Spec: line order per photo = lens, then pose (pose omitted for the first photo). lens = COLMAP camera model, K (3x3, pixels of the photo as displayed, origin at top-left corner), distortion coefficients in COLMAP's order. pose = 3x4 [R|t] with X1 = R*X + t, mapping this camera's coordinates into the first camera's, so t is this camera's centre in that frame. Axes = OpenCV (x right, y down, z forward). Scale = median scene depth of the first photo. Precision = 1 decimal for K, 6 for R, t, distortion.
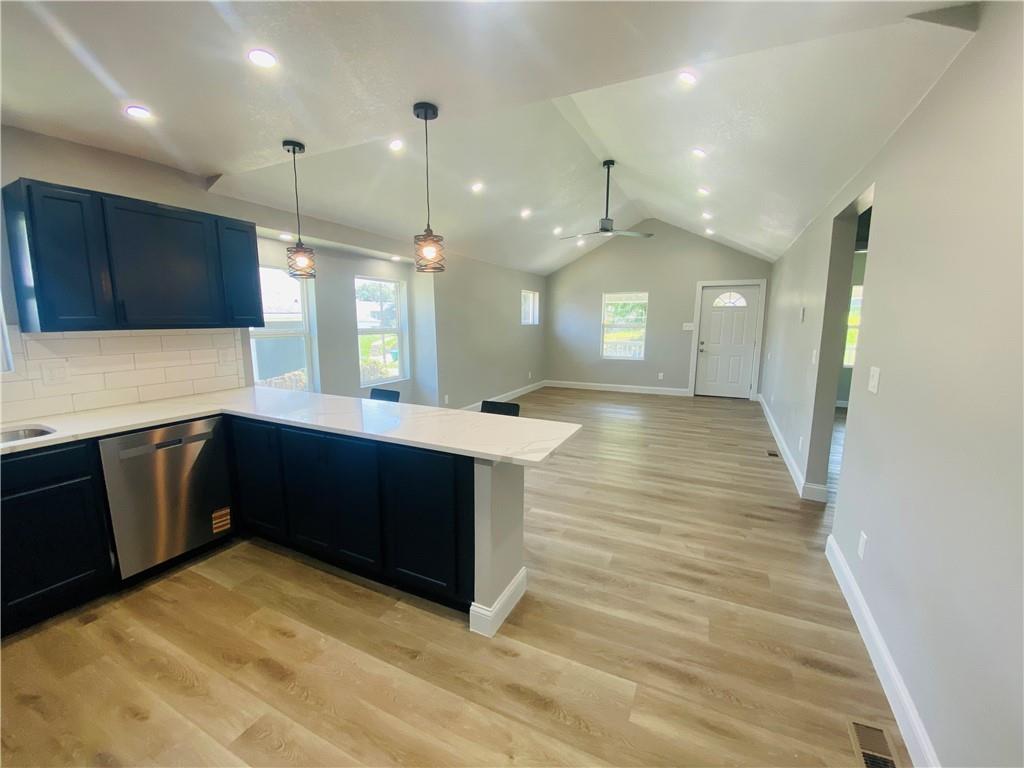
lens RADIAL K [[415.5, 0, 509.2], [0, 415.5, 385.0], [0, 0, 1]] dist [0.026371, -0.022560]
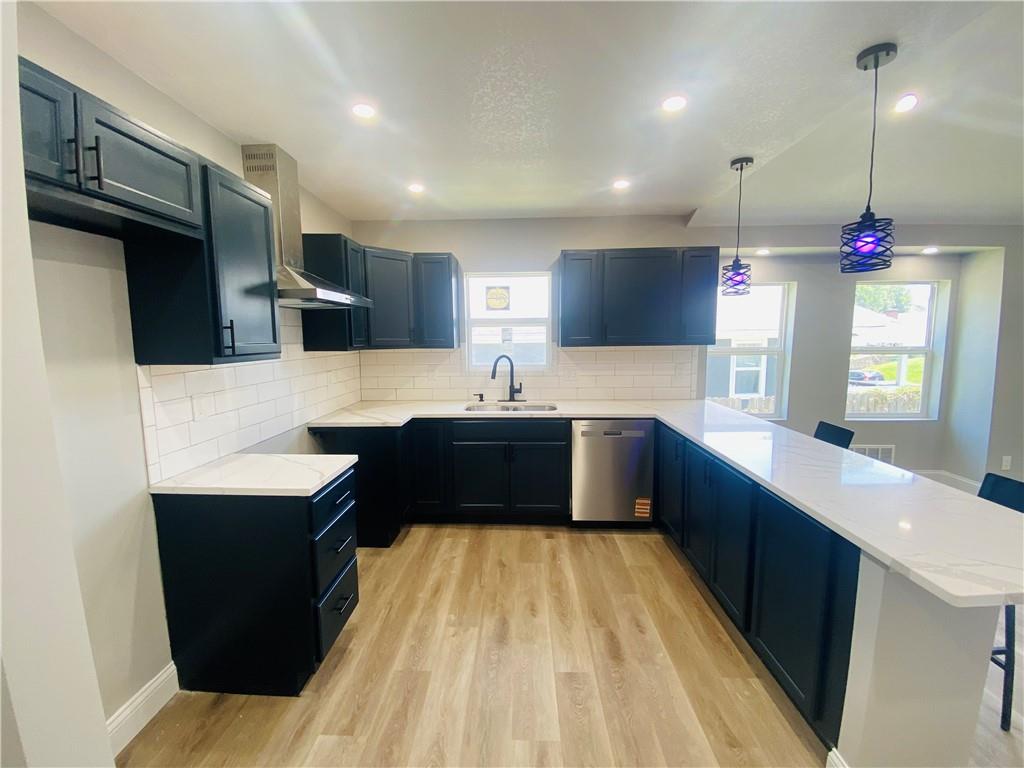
lens RADIAL K [[415.5, 0, 509.2], [0, 415.5, 385.0], [0, 0, 1]] dist [0.026371, -0.022560]
pose [[0.415254, 0.098265, -0.904383, 0.212209], [-0.131020, 0.990244, 0.047435, -0.029191], [0.900221, 0.098795, 0.424077, 0.149124]]
